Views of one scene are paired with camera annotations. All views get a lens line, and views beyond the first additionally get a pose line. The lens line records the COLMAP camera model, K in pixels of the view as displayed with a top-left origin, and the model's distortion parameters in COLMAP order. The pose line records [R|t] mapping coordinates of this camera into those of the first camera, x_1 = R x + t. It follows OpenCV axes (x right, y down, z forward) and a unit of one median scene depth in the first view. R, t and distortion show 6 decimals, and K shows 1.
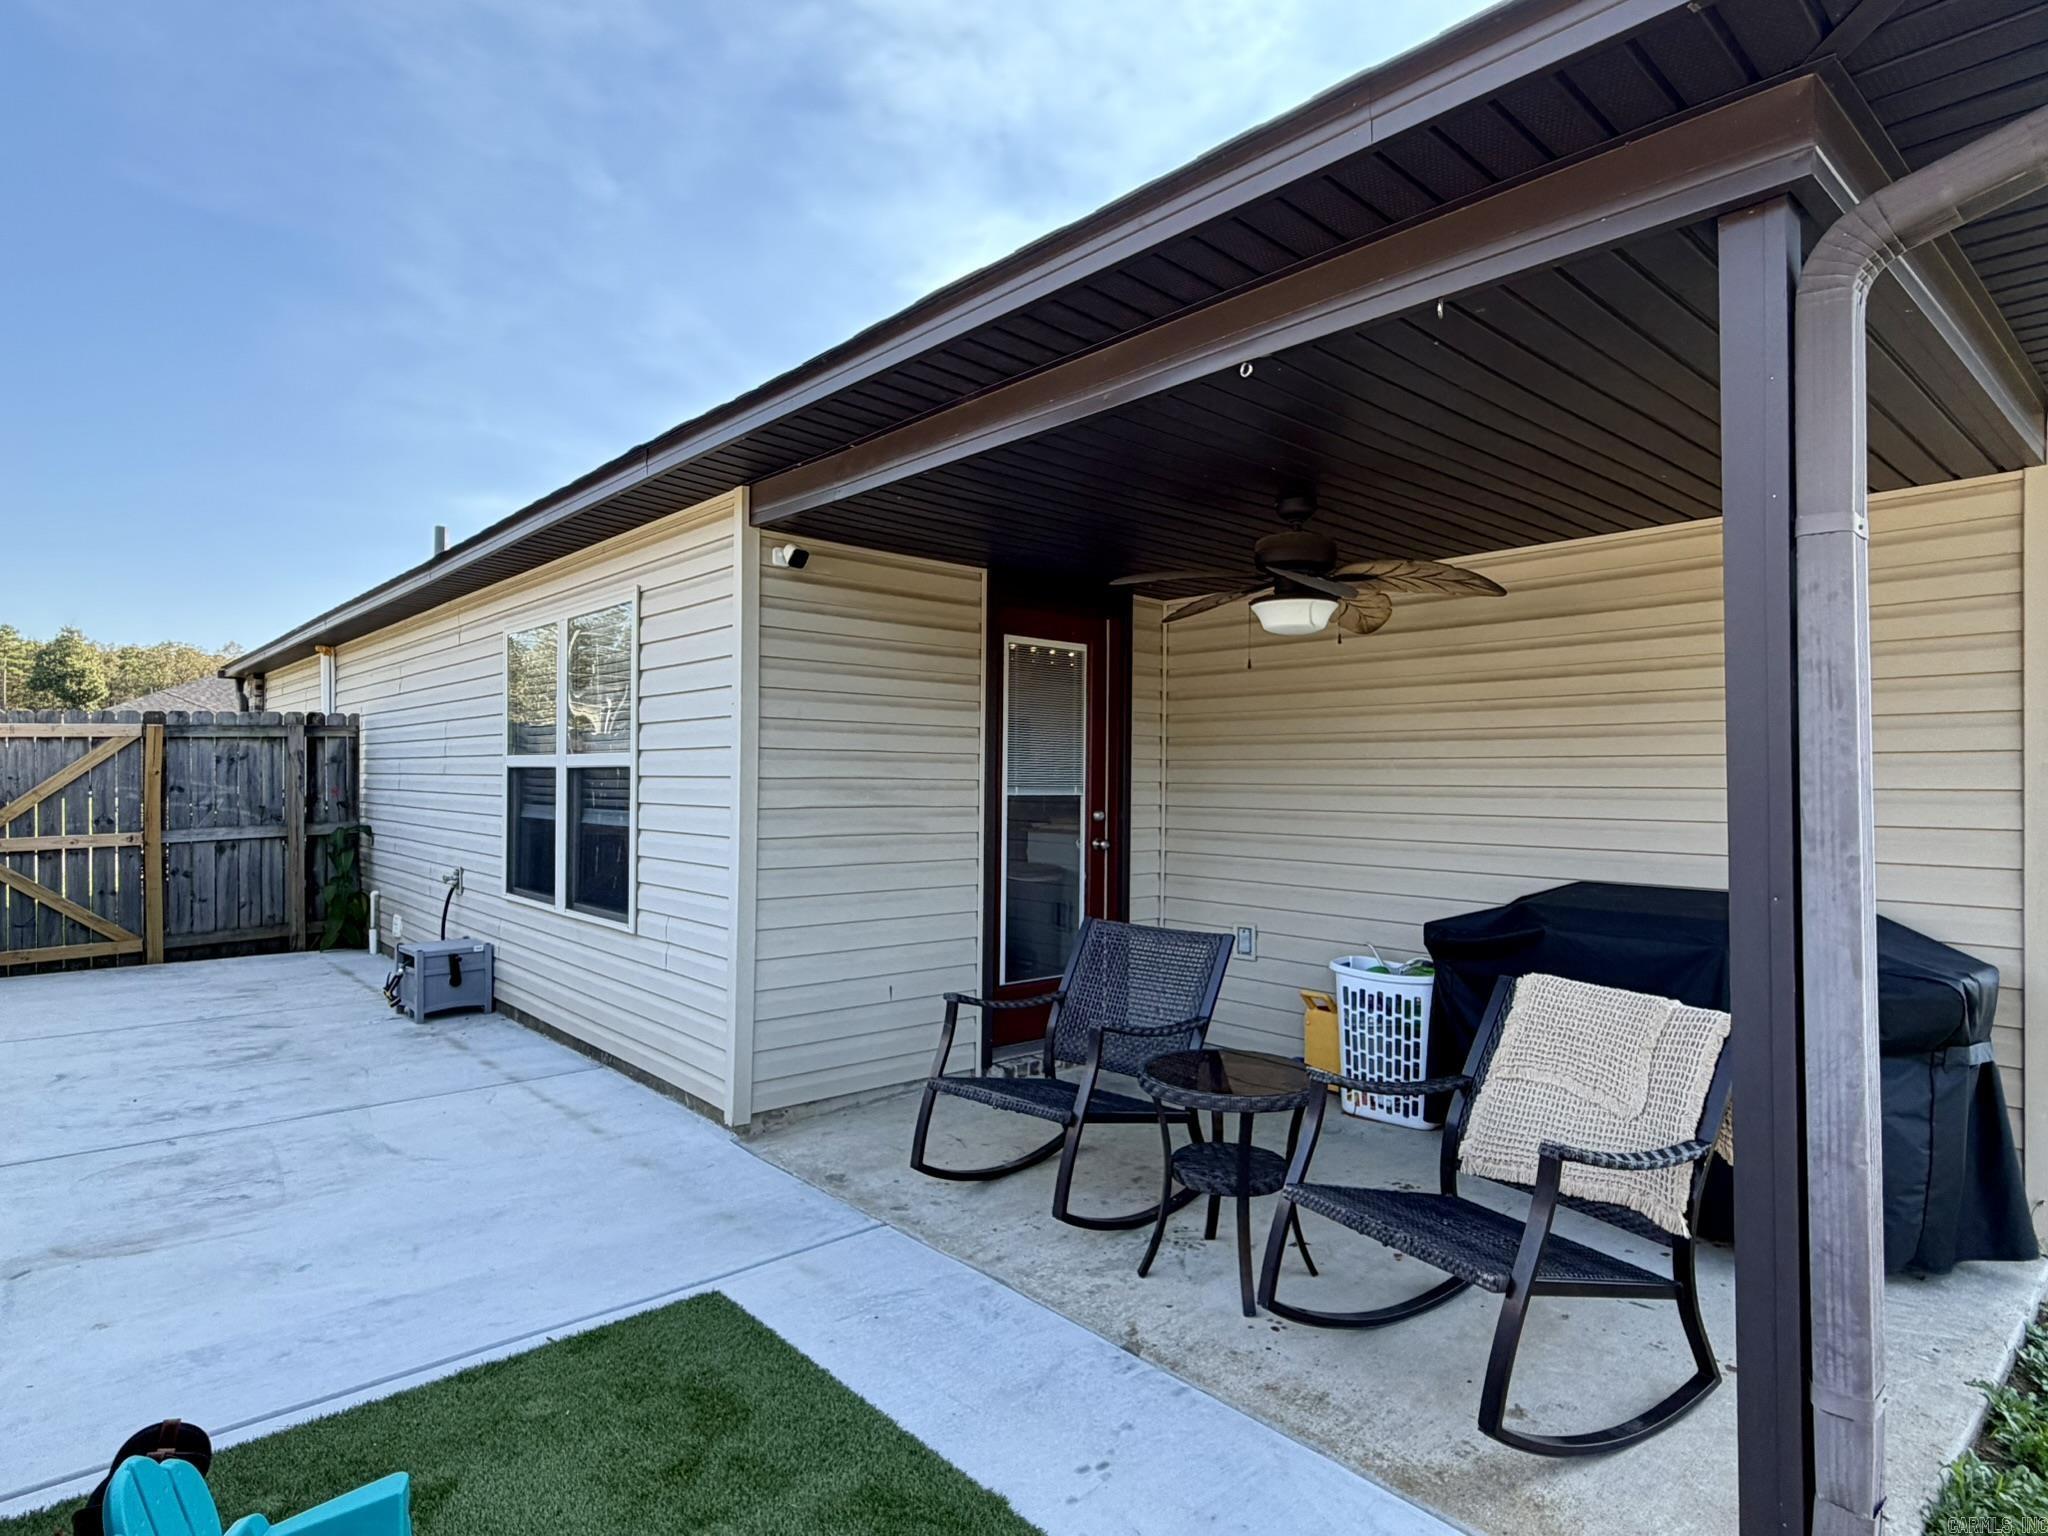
lens RADIAL K [[1133.6, 0, 1023.2], [0, 1133.6, 760.3], [0, 0, 1]] dist [-0.000672, 0.000441]
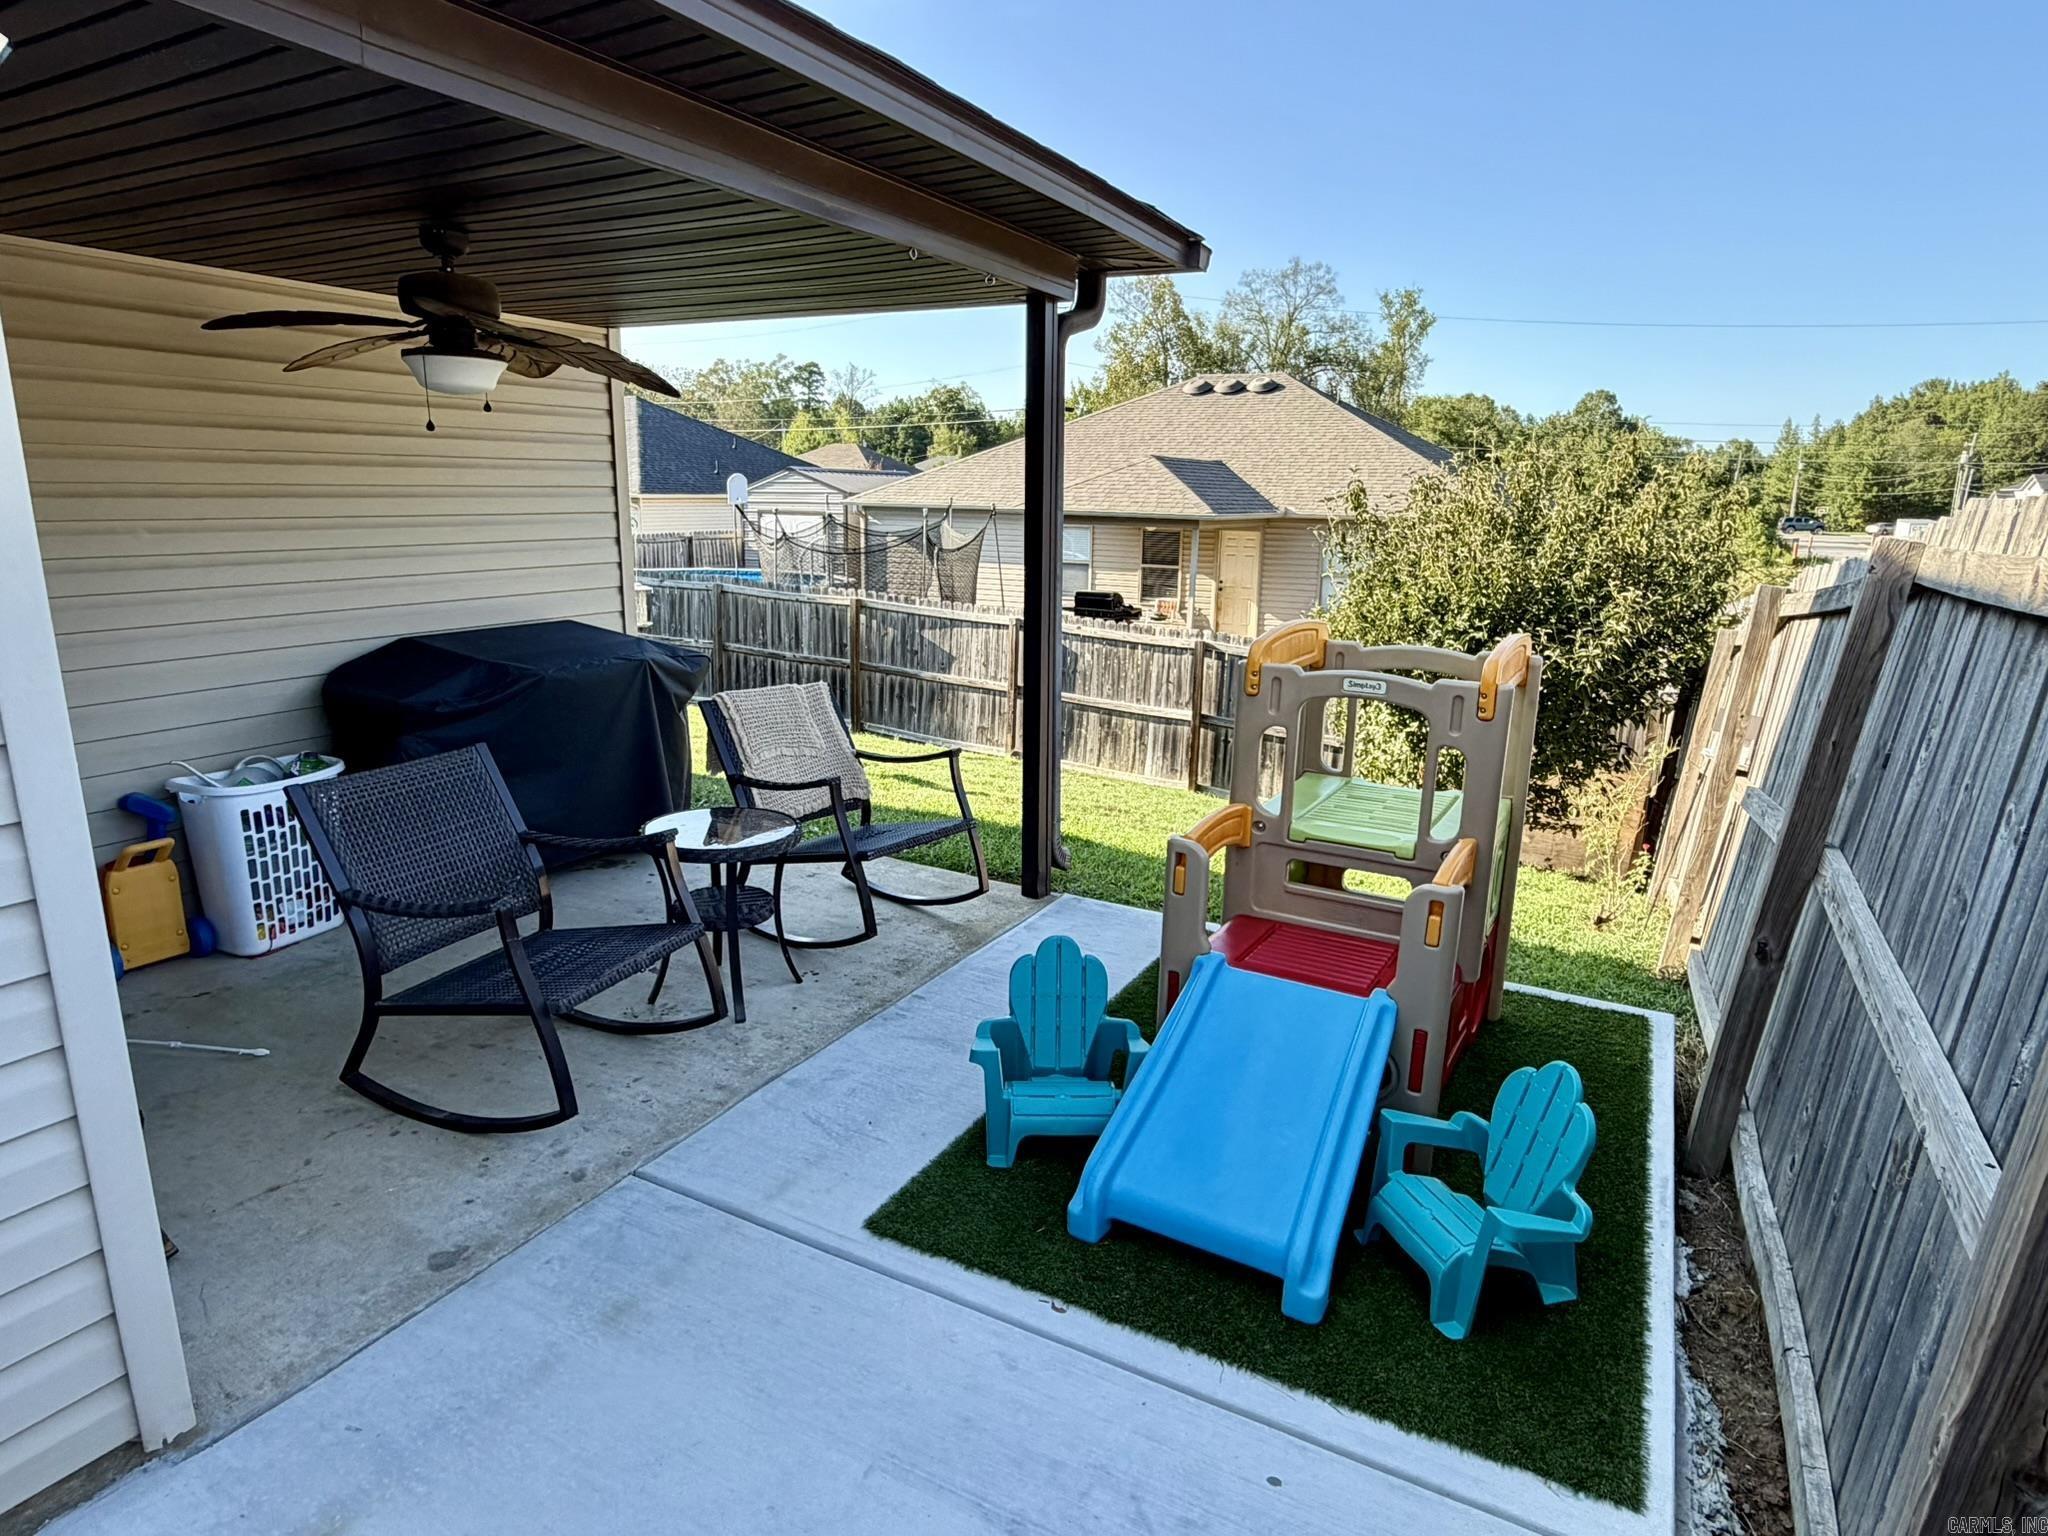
lens RADIAL K [[1170.9, 0, 1024.0], [0, 1170.9, 768.0], [0, 0, 1]] dist [-0.001122, -0.000598]
pose [[-0.347600, -0.235149, 0.907678, -0.489278], [-0.040247, 0.970892, 0.236113, -0.038011], [-0.936779, 0.045541, -0.346946, 0.557747]]
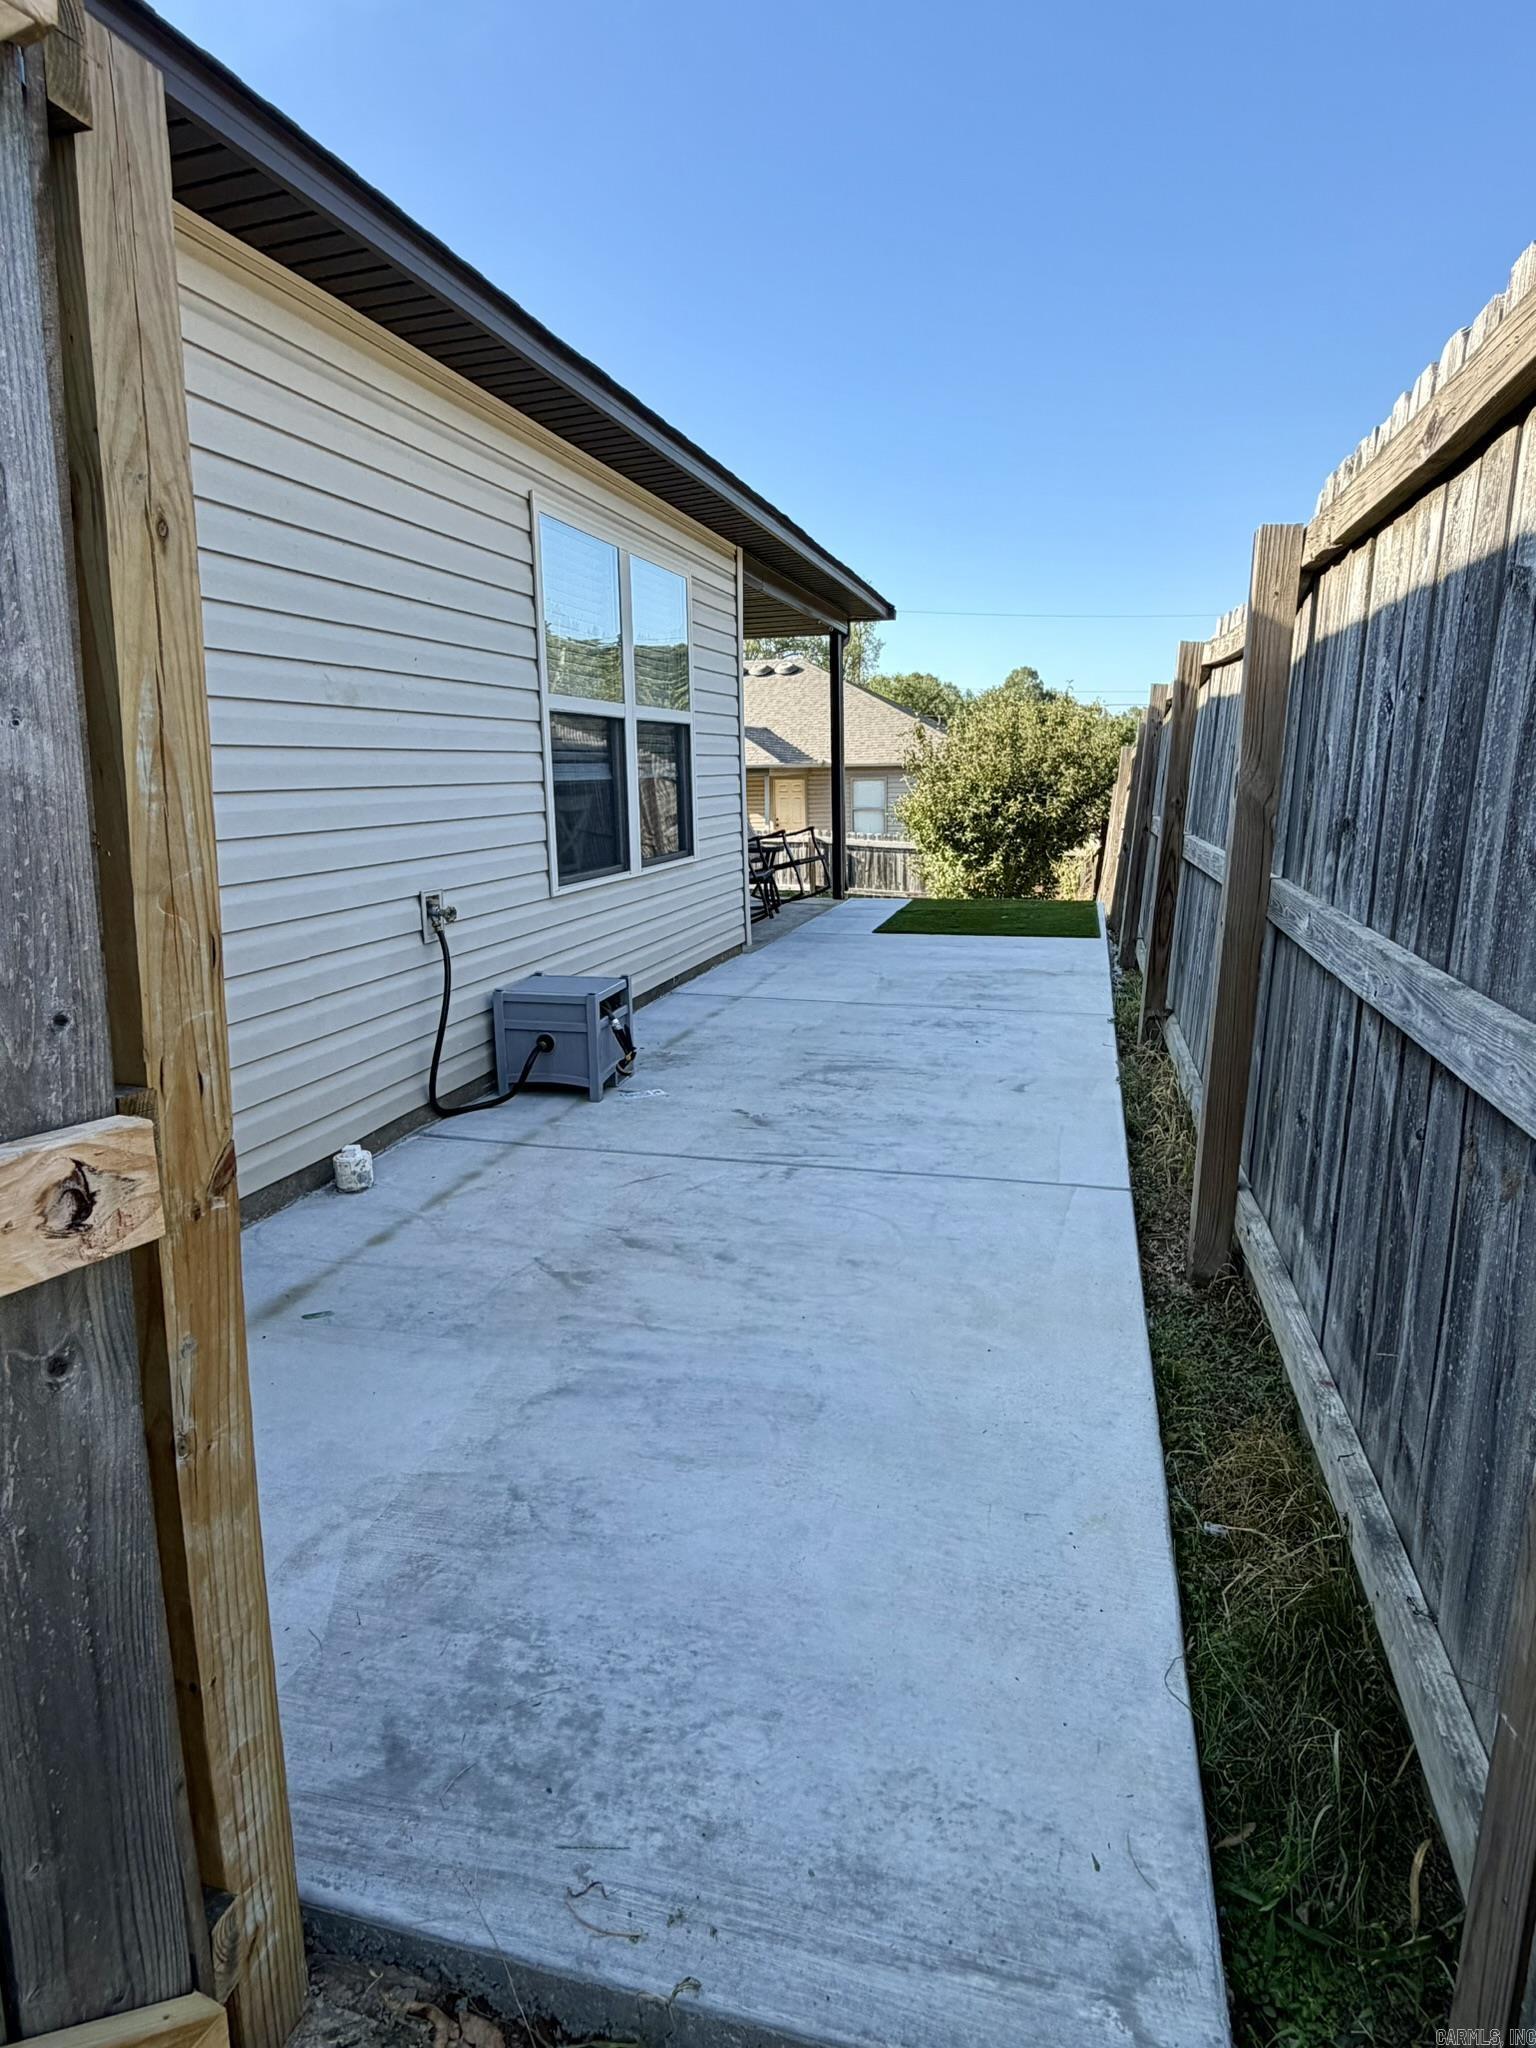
lens RADIAL K [[1133.6, 0, 768.0], [0, 1133.6, 1024.0], [0, 0, 1]] dist [-0.000672, 0.000441]
pose [[-0.548443, -0.183062, 0.815904, -0.804767], [-0.001728, 0.975988, 0.217819, 0.001863], [-0.836186, 0.118052, -0.535590, 0.909821]]
